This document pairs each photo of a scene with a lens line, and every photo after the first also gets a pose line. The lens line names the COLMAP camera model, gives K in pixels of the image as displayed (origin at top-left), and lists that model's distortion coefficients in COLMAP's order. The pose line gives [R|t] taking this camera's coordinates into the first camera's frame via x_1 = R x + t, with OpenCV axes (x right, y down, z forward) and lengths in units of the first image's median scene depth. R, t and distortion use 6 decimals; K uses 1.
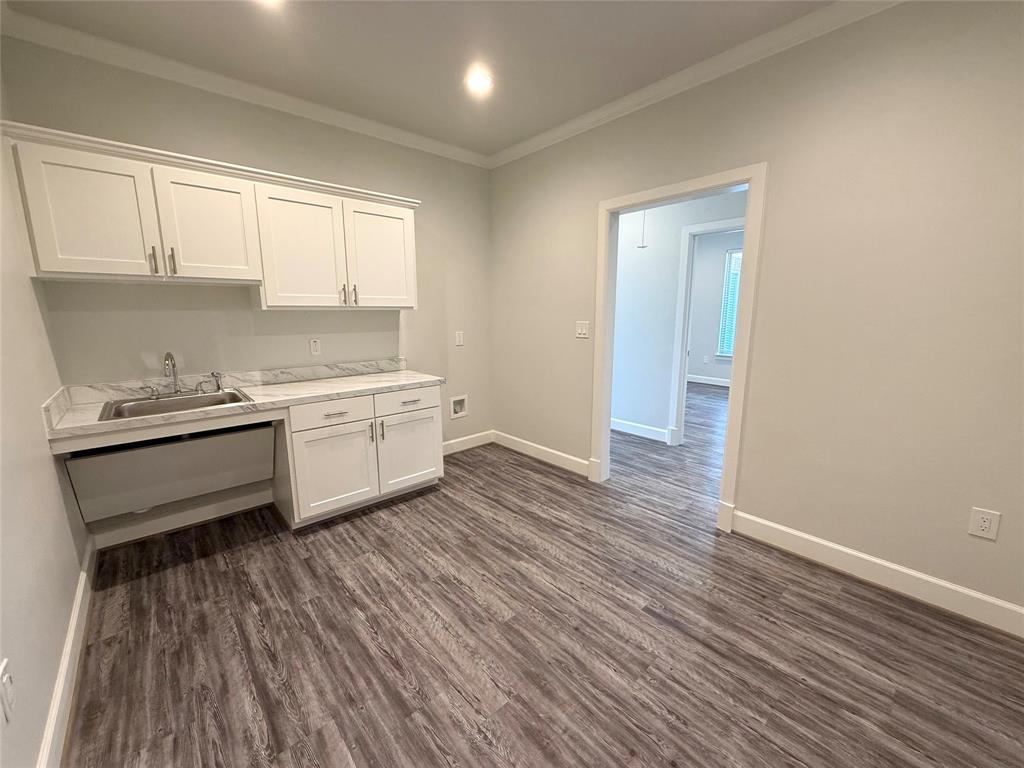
lens RADIAL K [[410.3, 0, 506.8], [0, 410.3, 384.9], [0, 0, 1]] dist [0.003365, -0.000015]
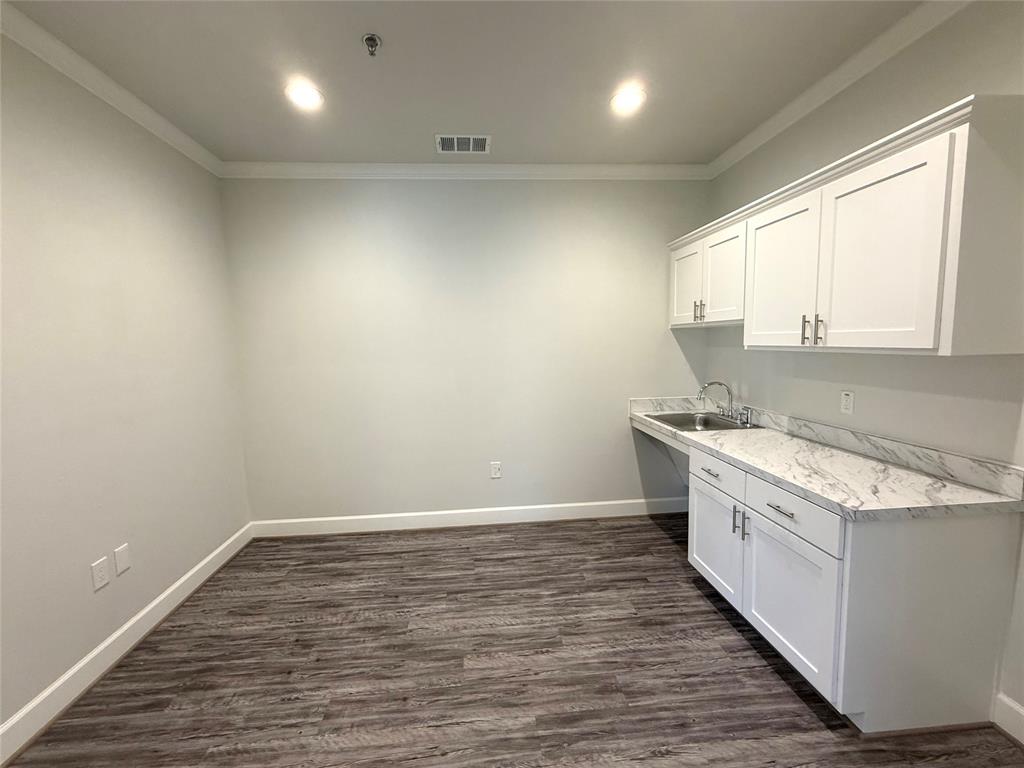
lens RADIAL K [[410.3, 0, 495.0], [0, 410.3, 383.5], [0, 0, 1]] dist [0.003365, -0.000015]
pose [[-0.600094, 0.098375, -0.793858, 0.683932], [-0.116716, 0.971021, 0.208557, -0.314558], [0.791369, 0.217810, -0.571221, 1.457714]]
